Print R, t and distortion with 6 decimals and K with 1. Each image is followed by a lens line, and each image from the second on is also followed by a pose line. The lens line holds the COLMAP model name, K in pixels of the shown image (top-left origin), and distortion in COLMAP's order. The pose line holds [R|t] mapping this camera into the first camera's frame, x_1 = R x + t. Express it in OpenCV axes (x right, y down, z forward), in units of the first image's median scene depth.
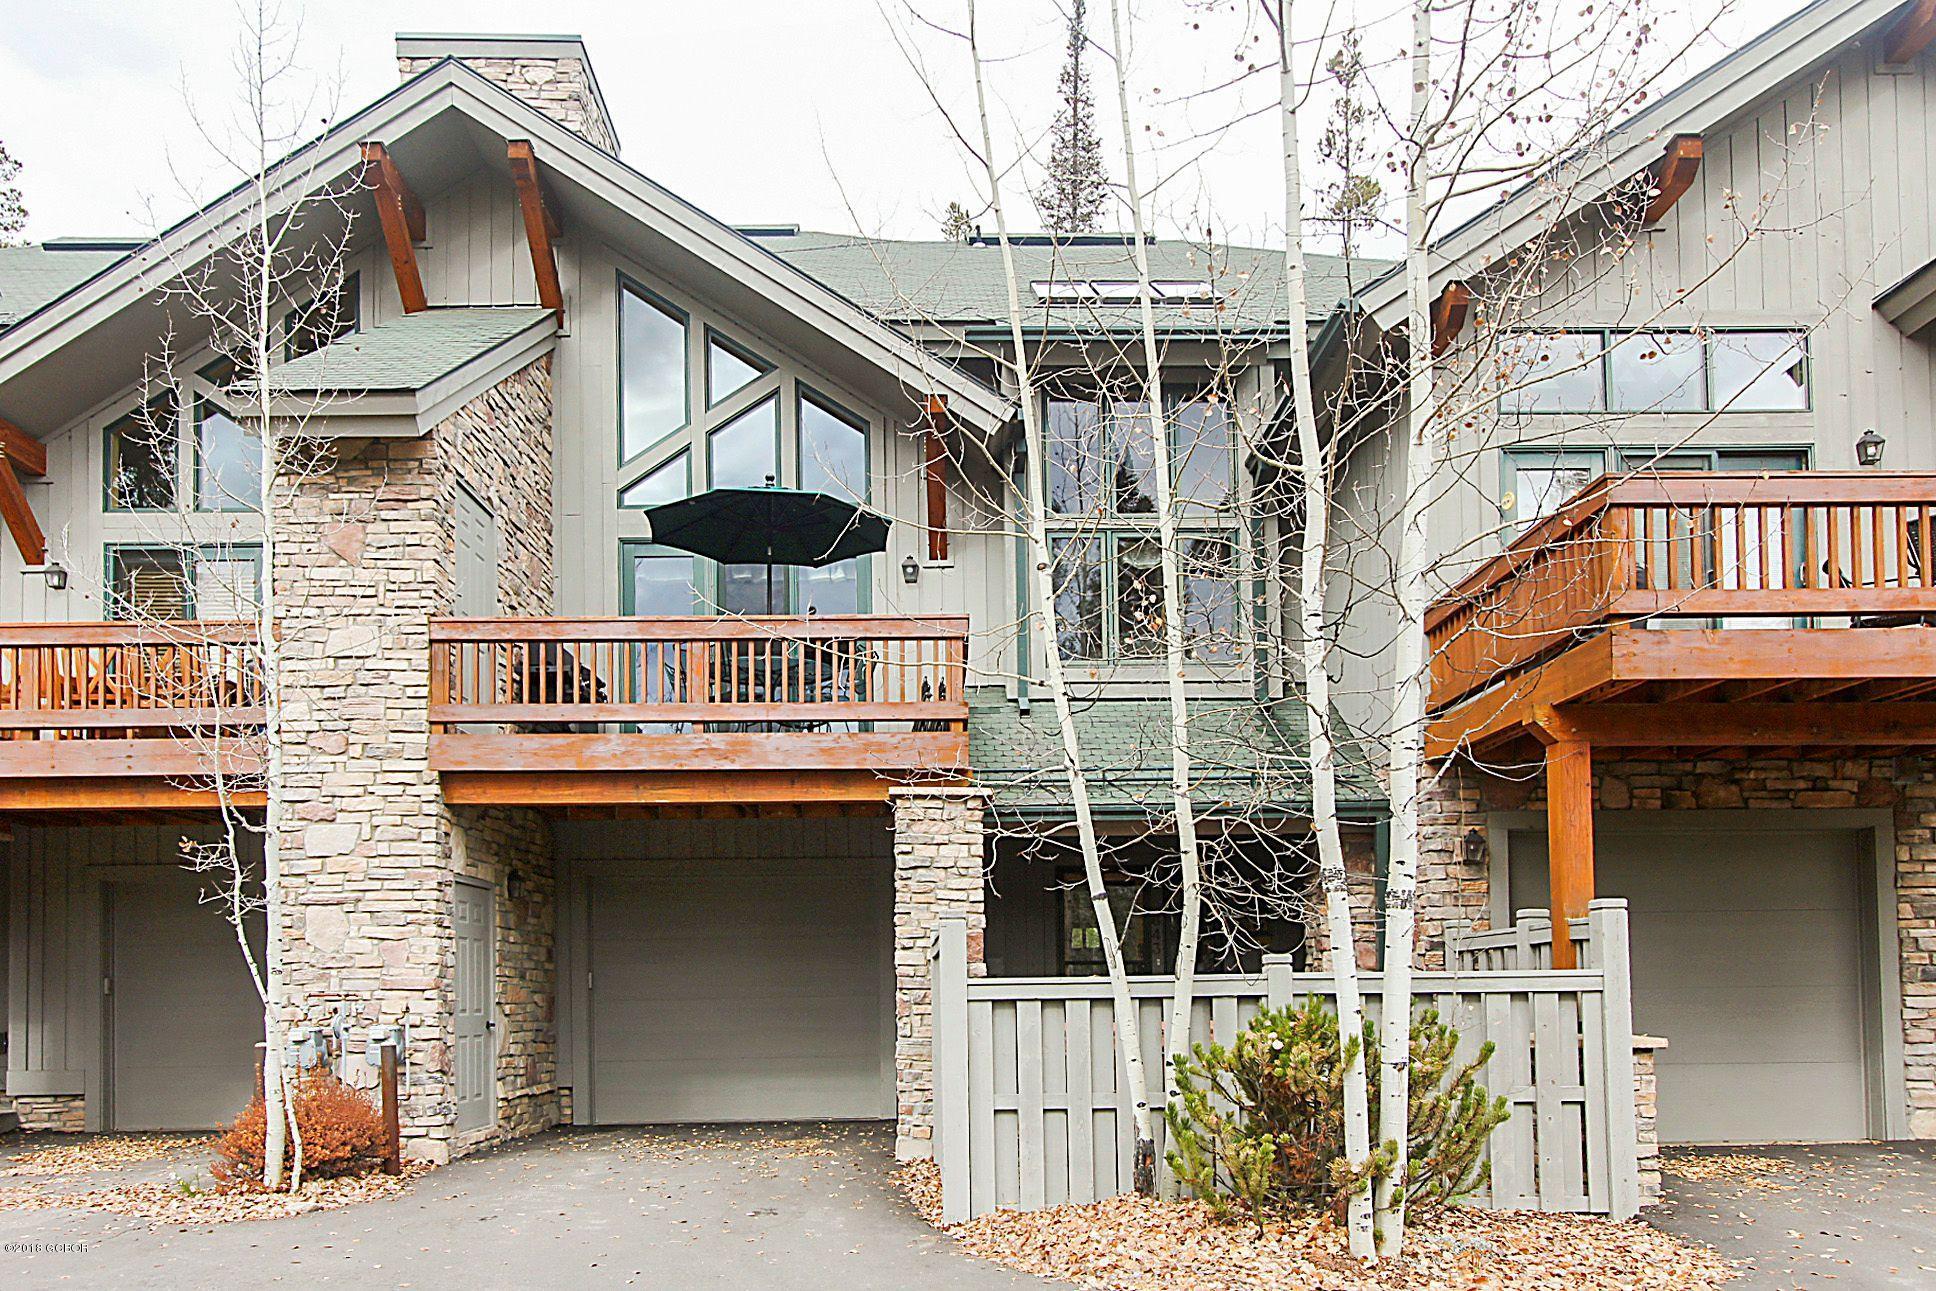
lens RADIAL K [[1556.9, 0, 968.0], [0, 1556.9, 645.5], [0, 0, 1]] dist [0.001995, 0.000589]
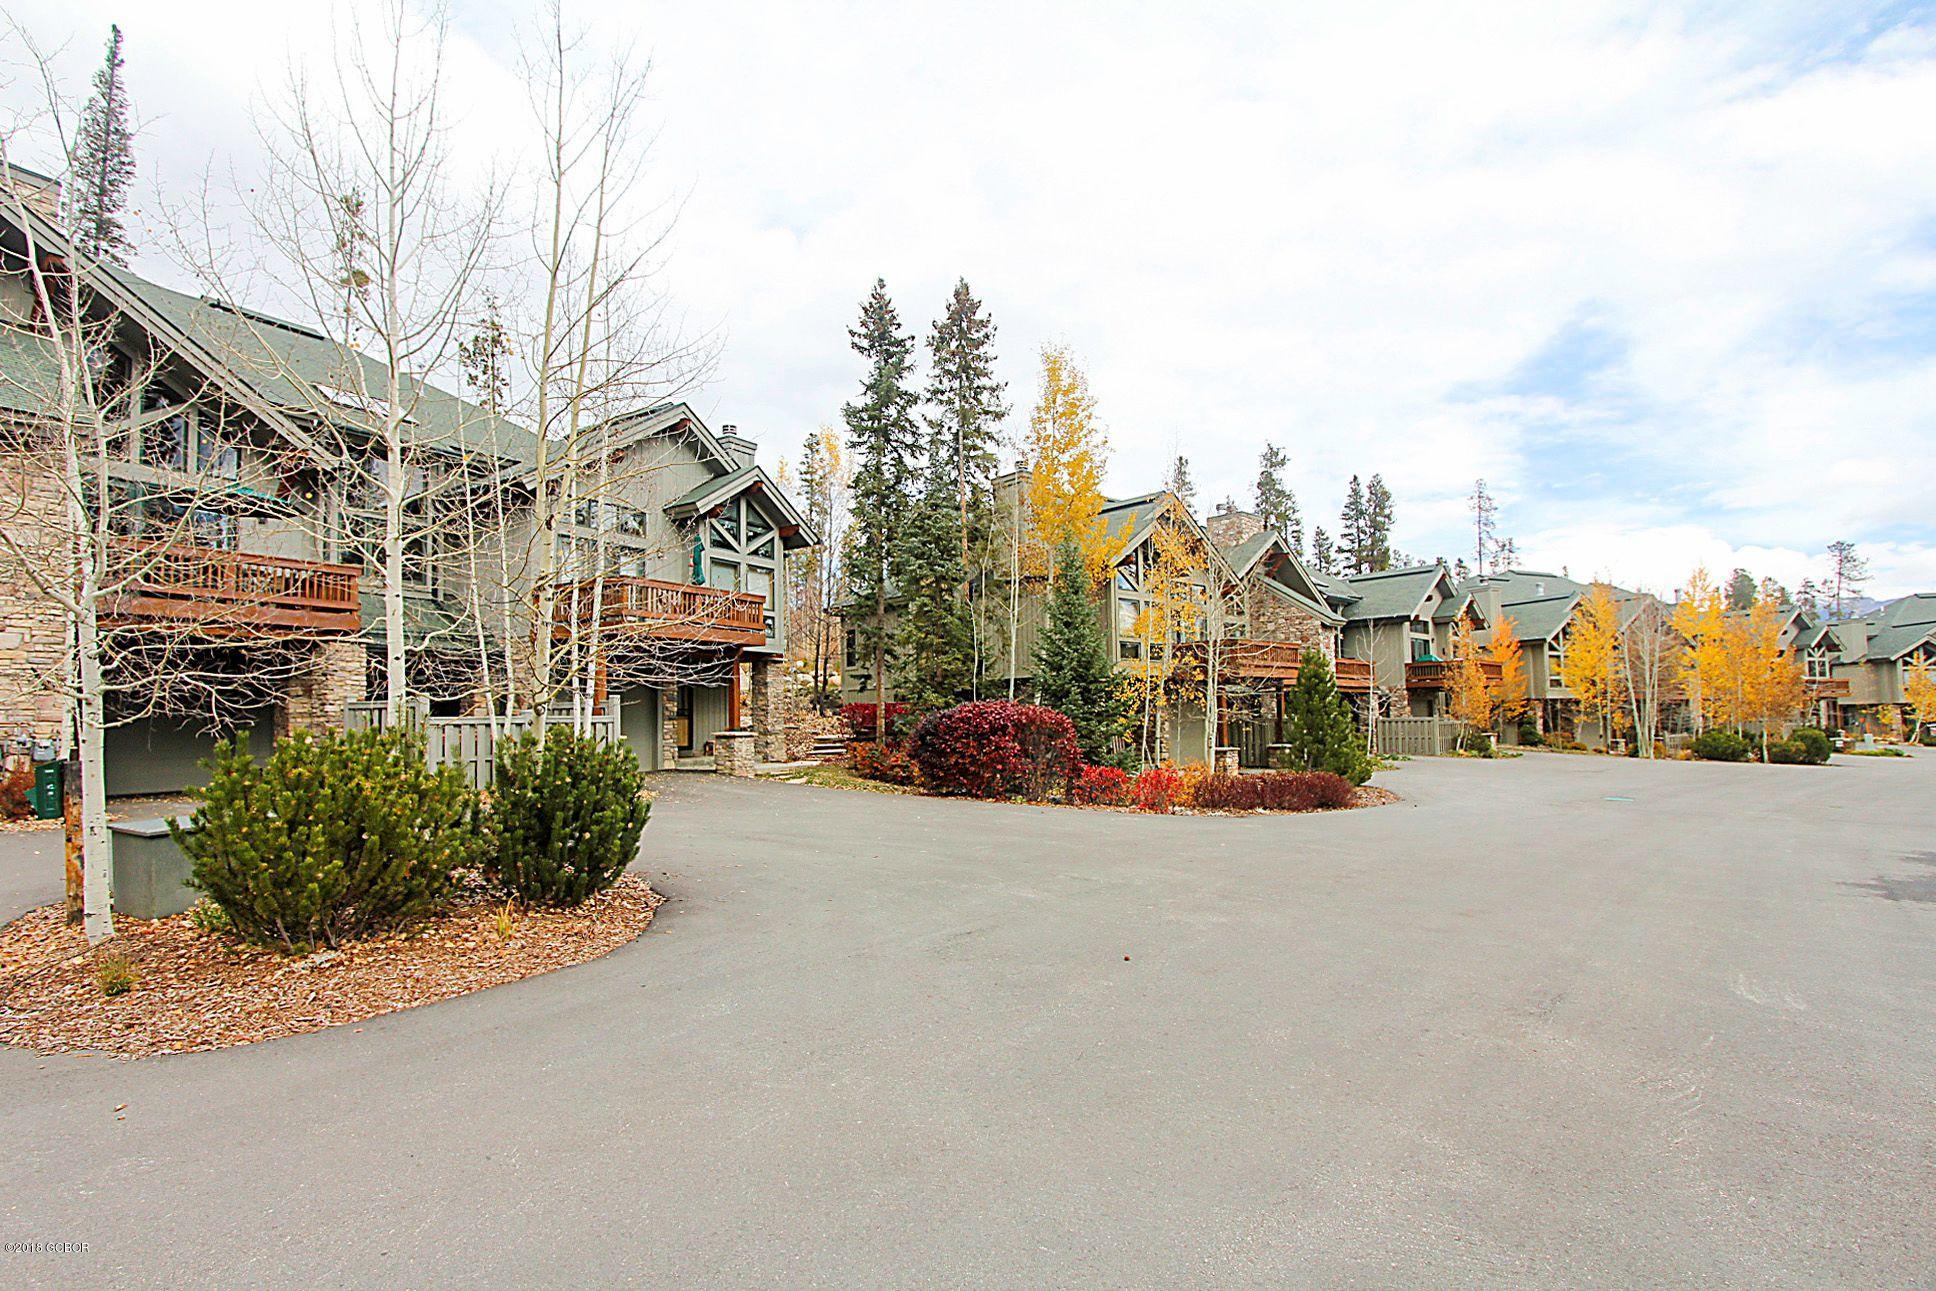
lens RADIAL K [[927.9, 0, 968.0], [0, 927.9, 645.5], [0, 0, 1]] dist [-0.000066, -0.000006]
pose [[0.519291, 0.073902, 0.851396, -0.656008], [-0.175203, 0.984299, 0.021423, -0.083251], [-0.836445, -0.160292, 0.524085, -0.471844]]
